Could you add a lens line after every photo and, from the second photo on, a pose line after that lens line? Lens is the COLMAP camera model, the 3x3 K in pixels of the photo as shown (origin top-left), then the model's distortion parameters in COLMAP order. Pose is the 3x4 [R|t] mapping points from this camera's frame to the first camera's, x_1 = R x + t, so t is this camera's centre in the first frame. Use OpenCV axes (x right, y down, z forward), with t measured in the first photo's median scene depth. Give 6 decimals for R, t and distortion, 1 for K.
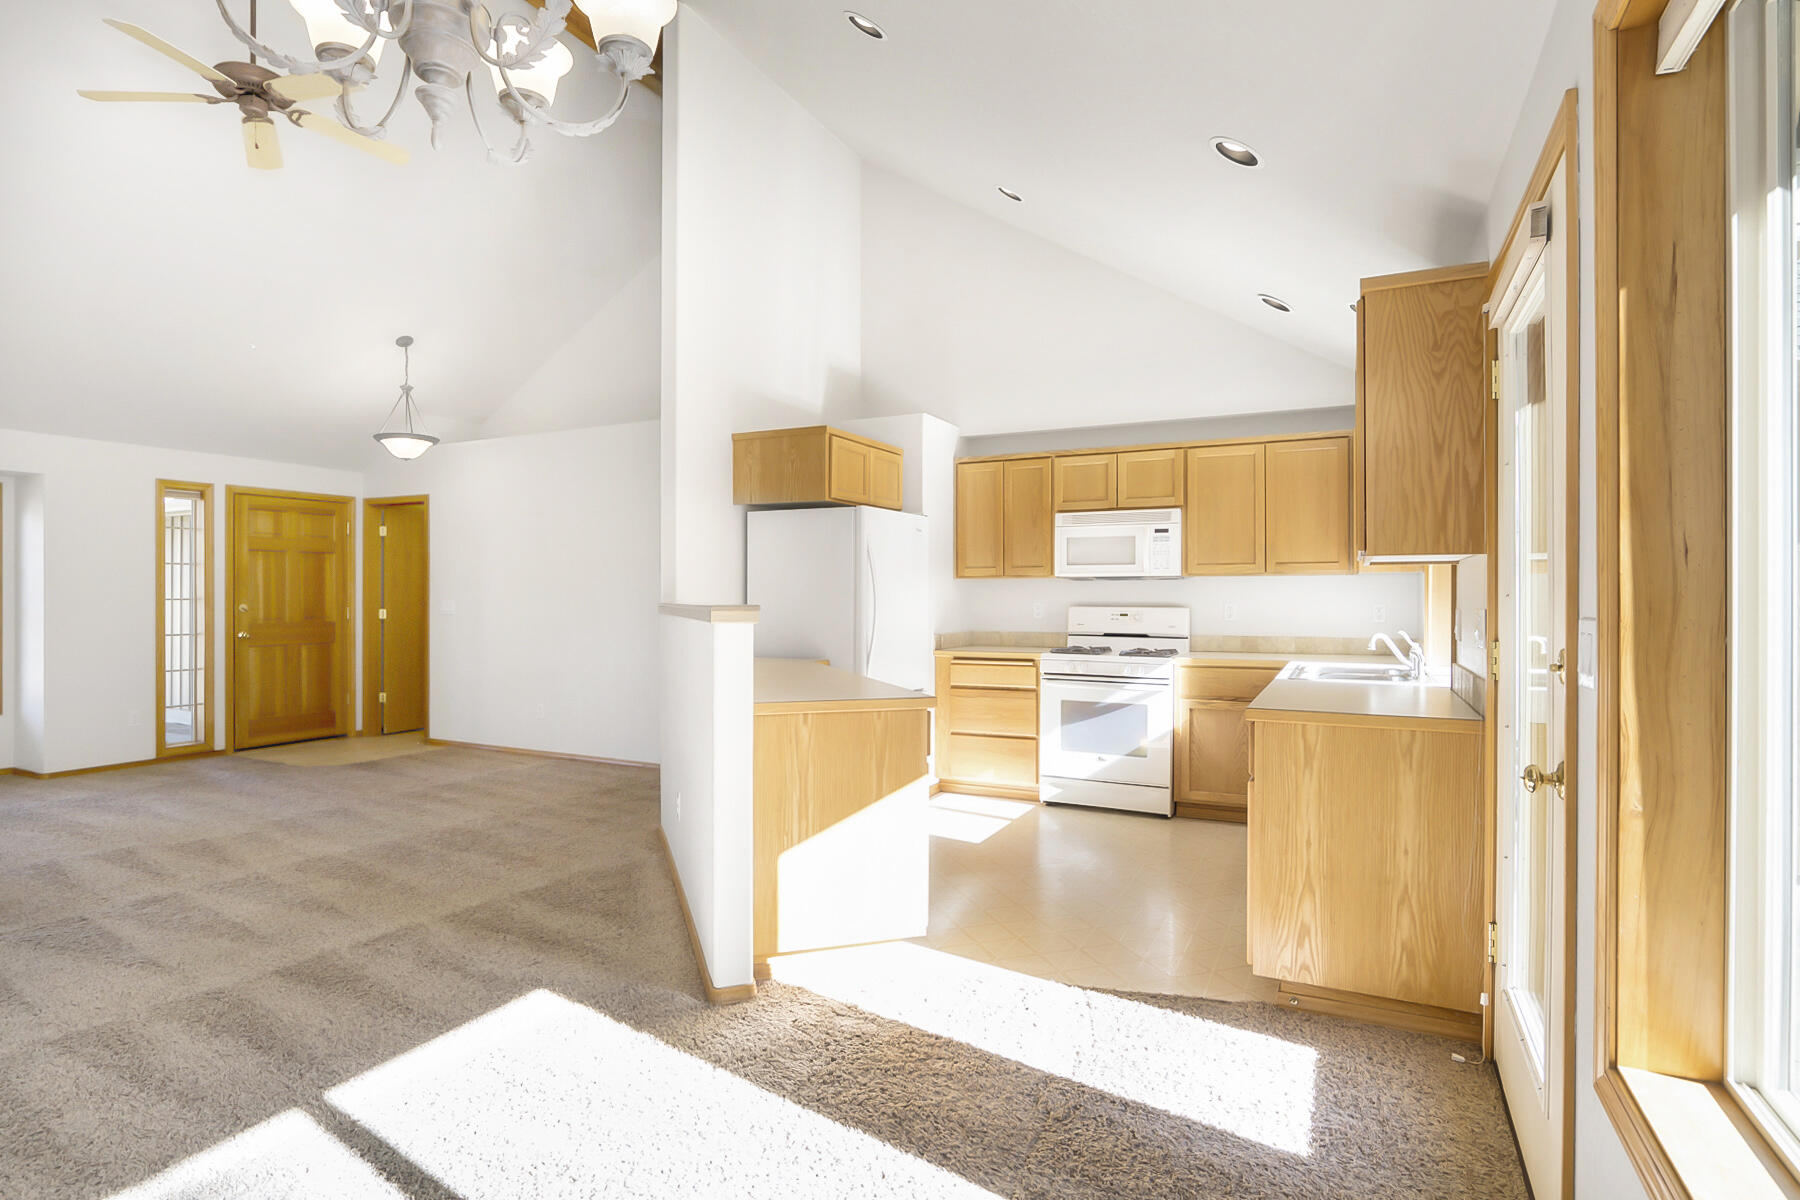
lens RADIAL K [[918.1, 0, 893.2], [0, 918.1, 596.0], [0, 0, 1]] dist [-0.020042, 0.012191]
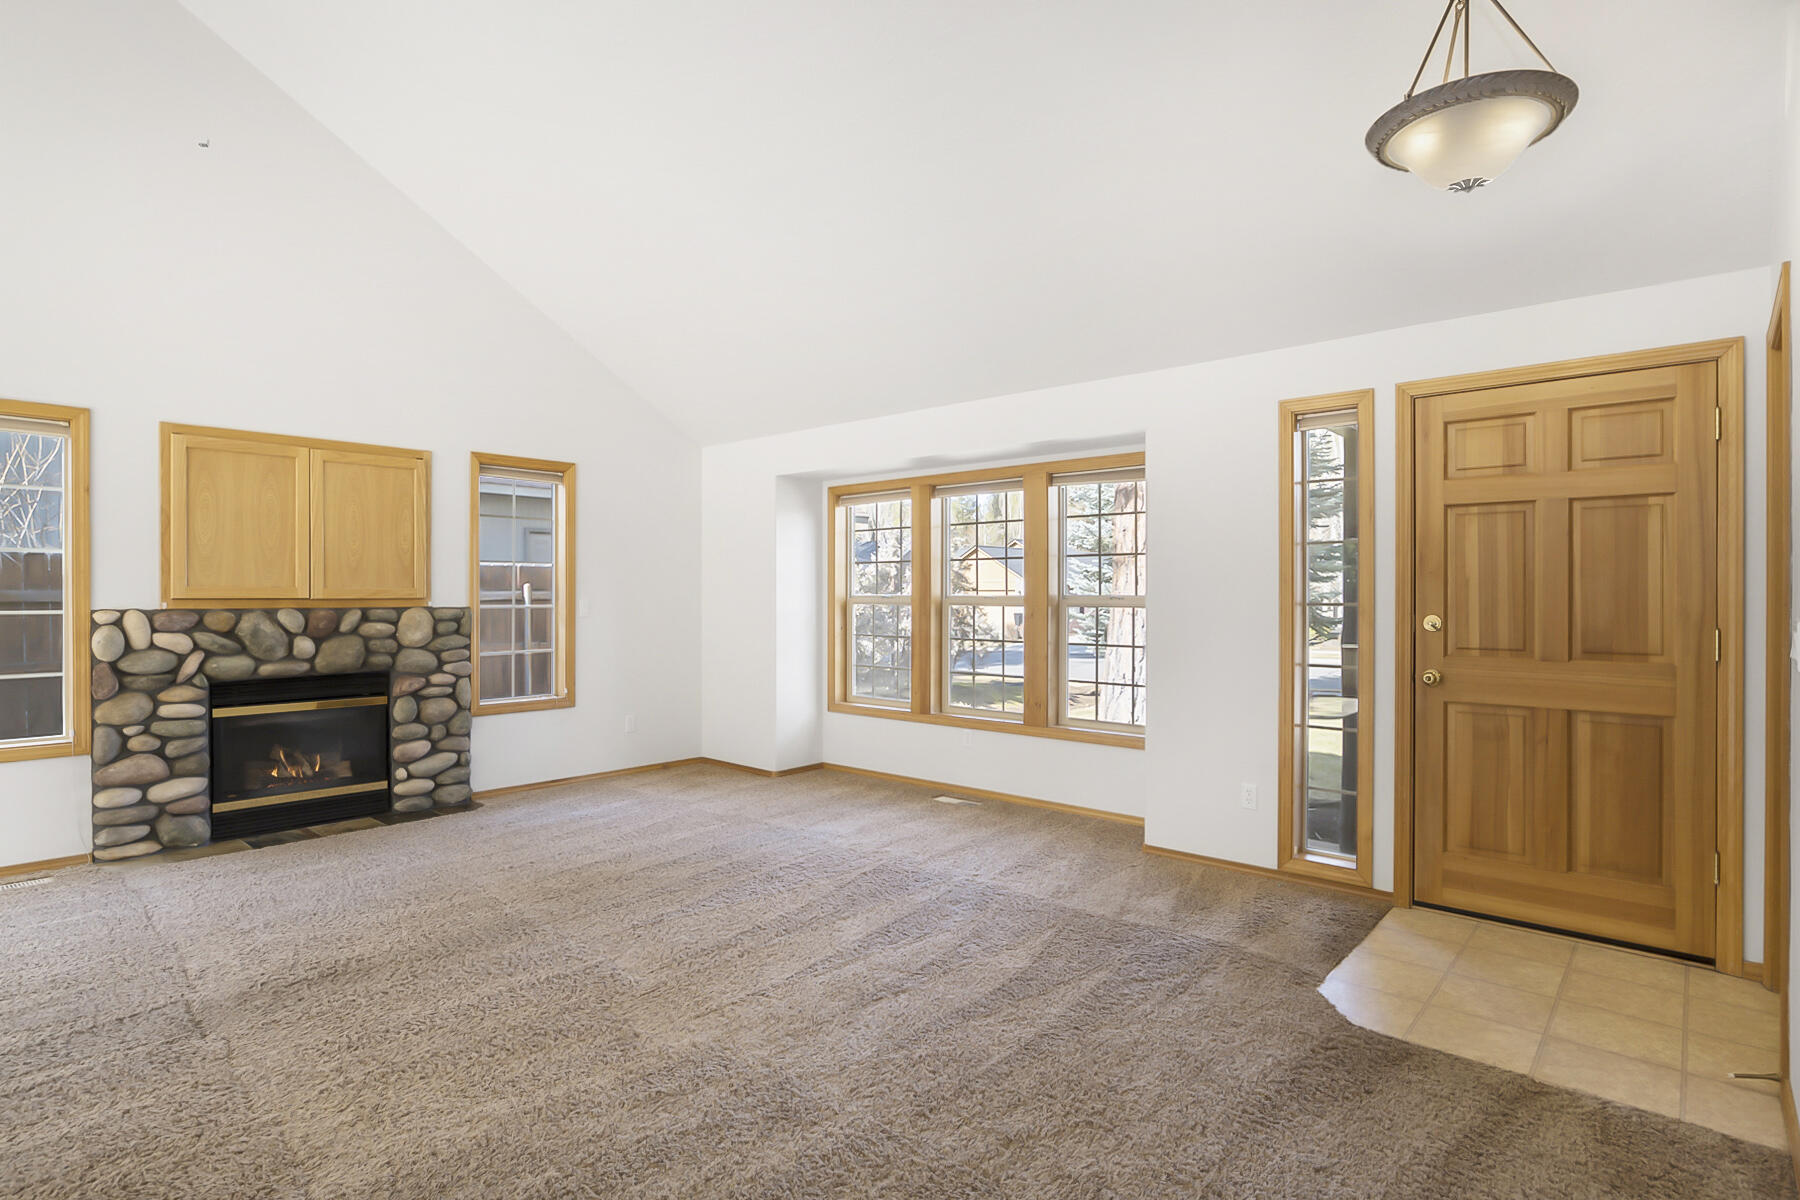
lens RADIAL K [[907.6, 0, 900.0], [0, 907.6, 600.0], [0, 0, 1]] dist [-0.003250, 0.000174]
pose [[-0.259462, 0.008032, -0.965720, -0.196302], [0.000535, 0.999966, 0.008173, -0.005072], [0.965753, 0.001604, -0.259458, 1.064982]]
